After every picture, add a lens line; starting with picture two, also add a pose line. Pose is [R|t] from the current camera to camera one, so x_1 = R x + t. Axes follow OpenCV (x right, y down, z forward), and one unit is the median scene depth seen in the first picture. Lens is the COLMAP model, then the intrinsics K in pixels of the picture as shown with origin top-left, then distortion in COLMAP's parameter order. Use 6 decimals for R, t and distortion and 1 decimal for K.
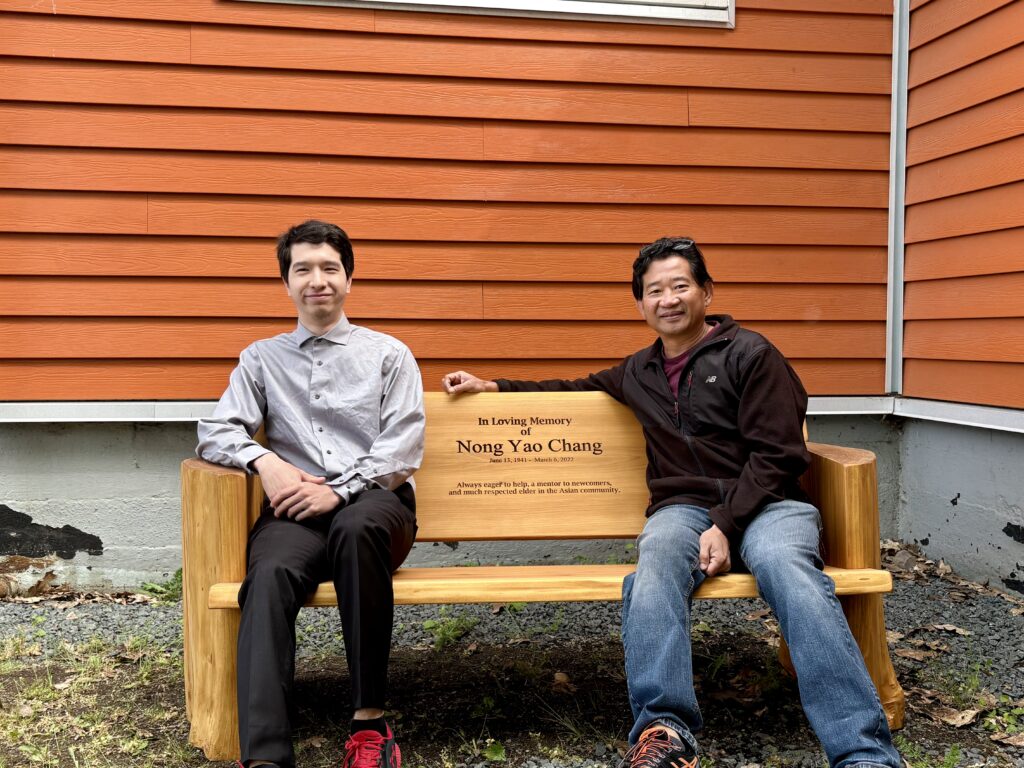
lens RADIAL K [[1054.9, 0, 512.0], [0, 1054.9, 384.0], [0, 0, 1]] dist [0.020003, -0.036009]
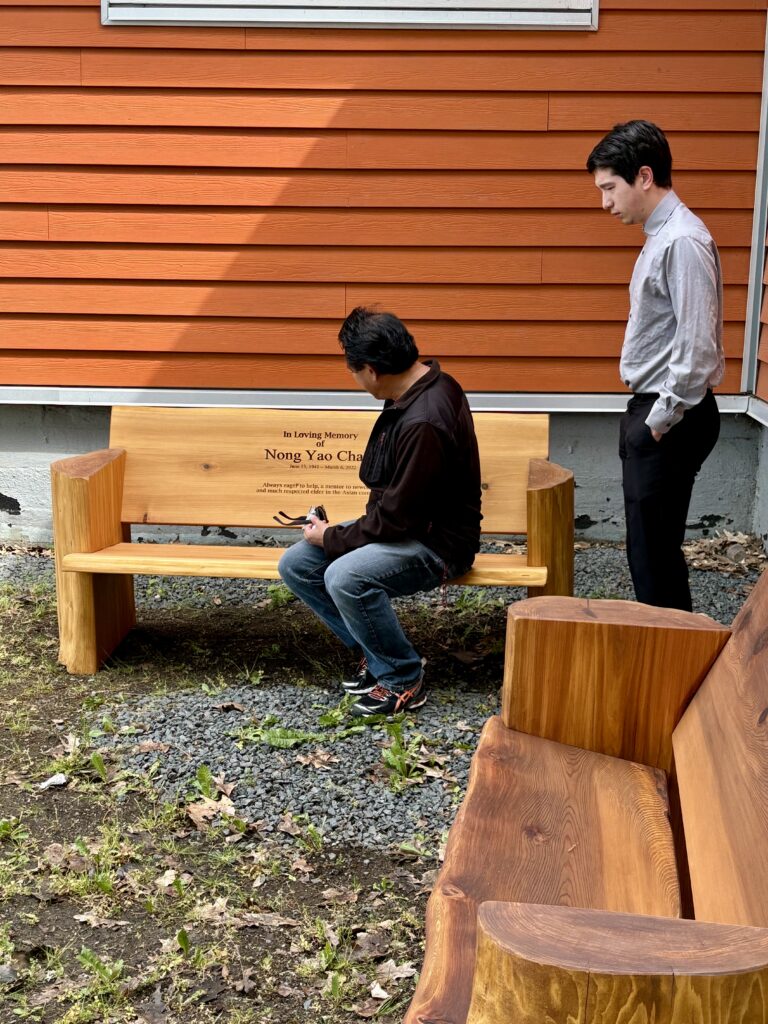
lens RADIAL K [[1435.6, 0, 384.0], [0, 1435.6, 512.0], [0, 0, 1]] dist [0.043457, -0.028416]
pose [[0.984942, 0.047121, -0.166342, 0.377367], [-0.017052, 0.983927, 0.177755, -0.180774], [0.172044, -0.172242, 0.969914, -0.660599]]
